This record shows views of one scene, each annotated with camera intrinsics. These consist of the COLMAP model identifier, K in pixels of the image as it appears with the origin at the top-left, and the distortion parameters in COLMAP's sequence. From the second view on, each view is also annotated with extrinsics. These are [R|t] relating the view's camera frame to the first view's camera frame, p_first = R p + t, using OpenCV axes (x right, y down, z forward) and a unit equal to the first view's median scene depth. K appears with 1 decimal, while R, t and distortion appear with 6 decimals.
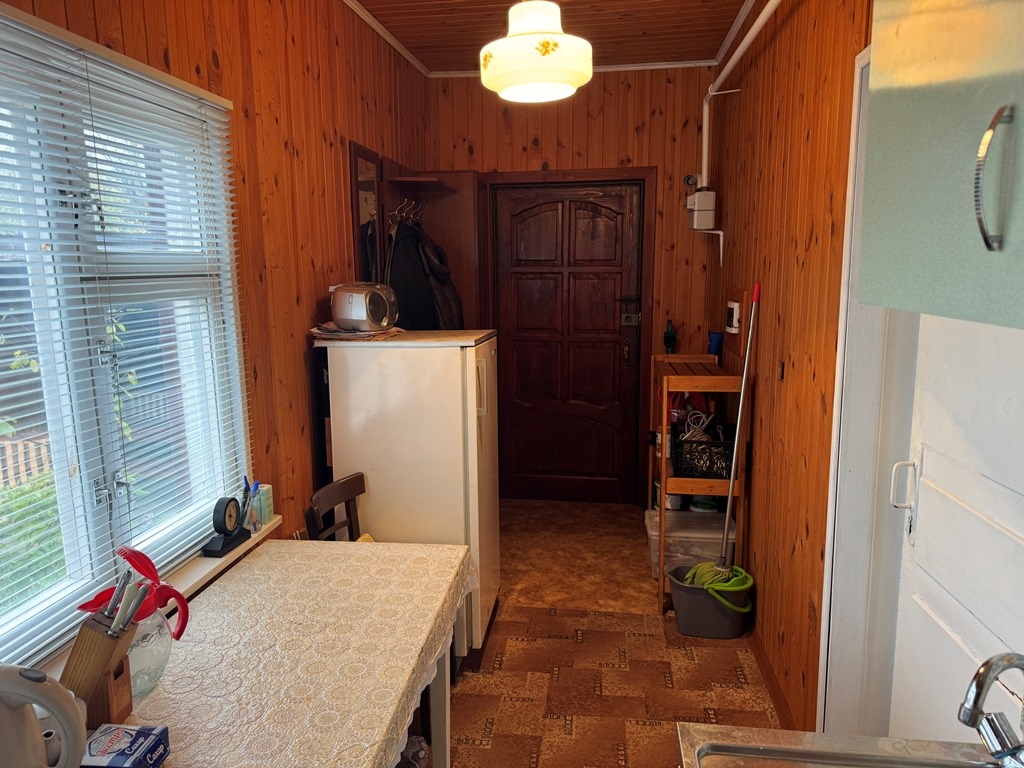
lens RADIAL K [[723.8, 0, 510.8], [0, 723.8, 383.4], [0, 0, 1]] dist [0.020400, -0.010904]
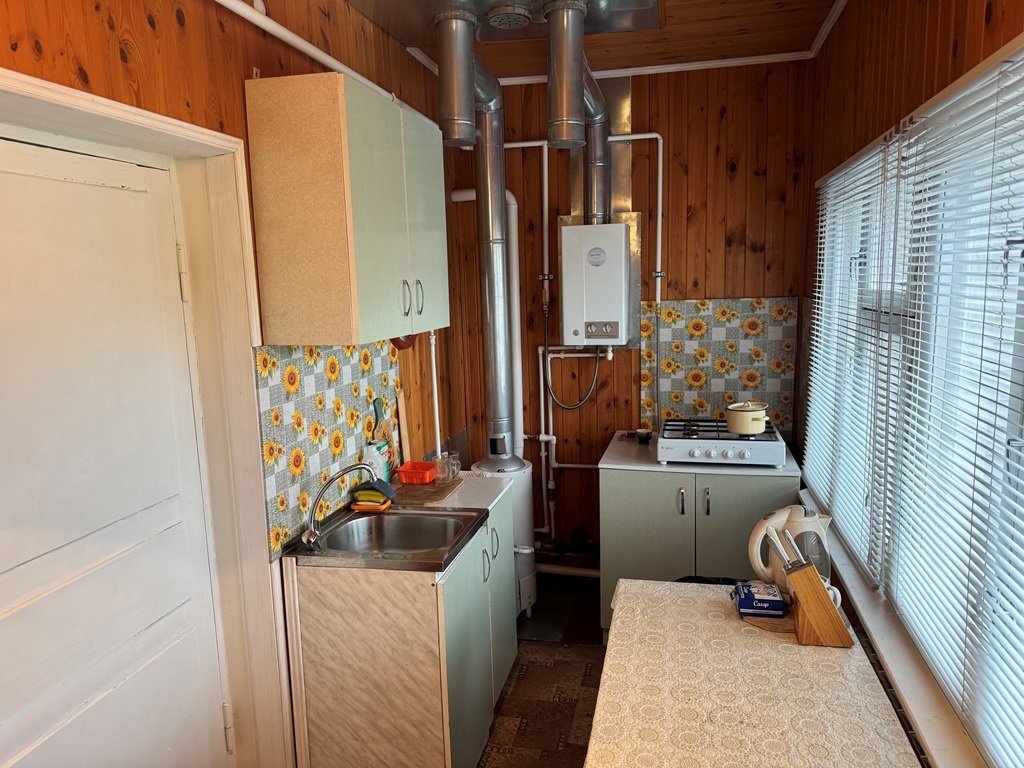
lens RADIAL K [[723.8, 0, 513.1], [0, 723.8, 384.5], [0, 0, 1]] dist [0.020400, -0.010904]
pose [[-0.994549, 0.022408, 0.101831, -0.121446], [0.052560, 0.951216, 0.304017, -0.404878], [-0.090051, 0.307712, -0.947209, 1.963979]]
